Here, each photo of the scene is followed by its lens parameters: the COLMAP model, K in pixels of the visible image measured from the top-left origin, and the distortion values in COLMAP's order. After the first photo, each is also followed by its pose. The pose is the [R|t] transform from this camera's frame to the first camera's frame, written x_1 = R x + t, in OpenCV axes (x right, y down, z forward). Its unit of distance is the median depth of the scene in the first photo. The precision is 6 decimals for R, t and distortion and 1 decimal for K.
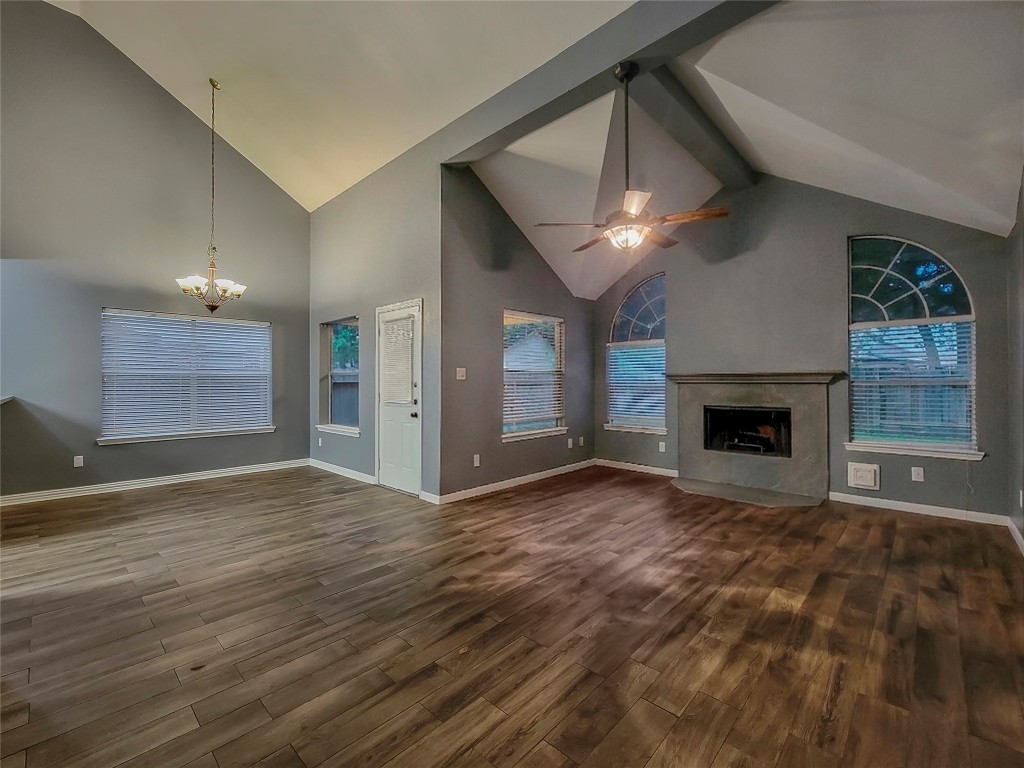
lens RADIAL K [[422.5, 0, 530.4], [0, 422.5, 381.2], [0, 0, 1]] dist [0.000122, 0.000276]
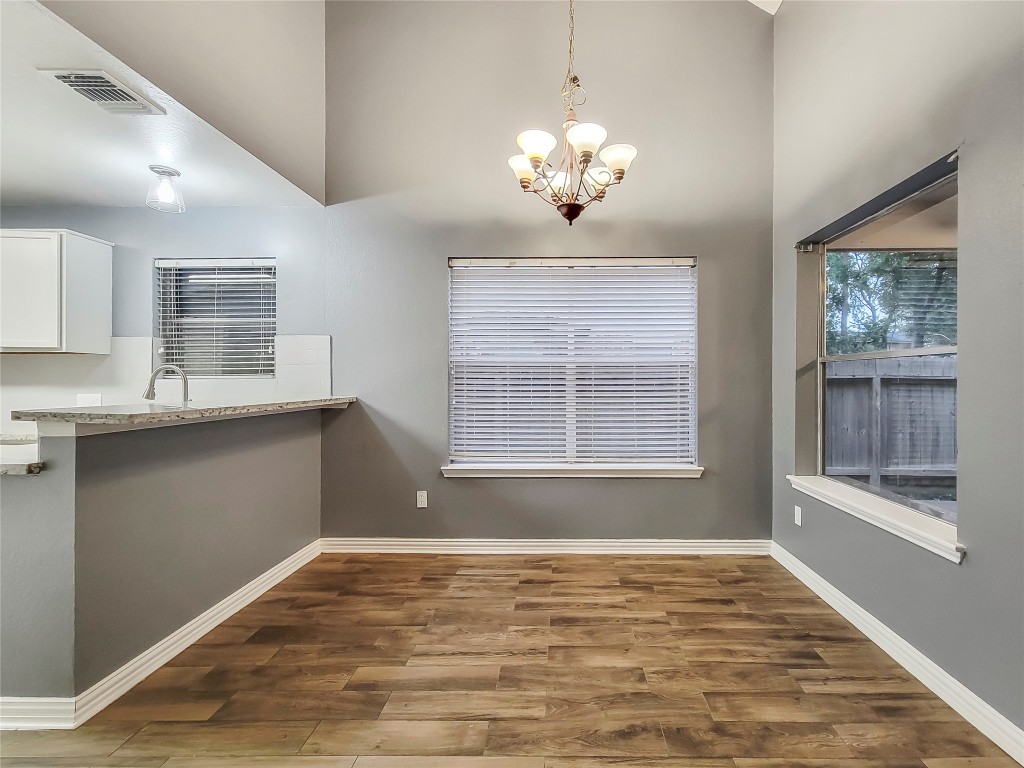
lens RADIAL K [[422.5, 0, 530.4], [0, 422.5, 381.2], [0, 0, 1]] dist [0.000122, 0.000276]
pose [[0.588607, 0.003413, -0.808412, -0.333666], [0.000826, 0.999988, 0.004824, 0.003435], [0.808419, -0.003507, 0.588597, 0.564373]]
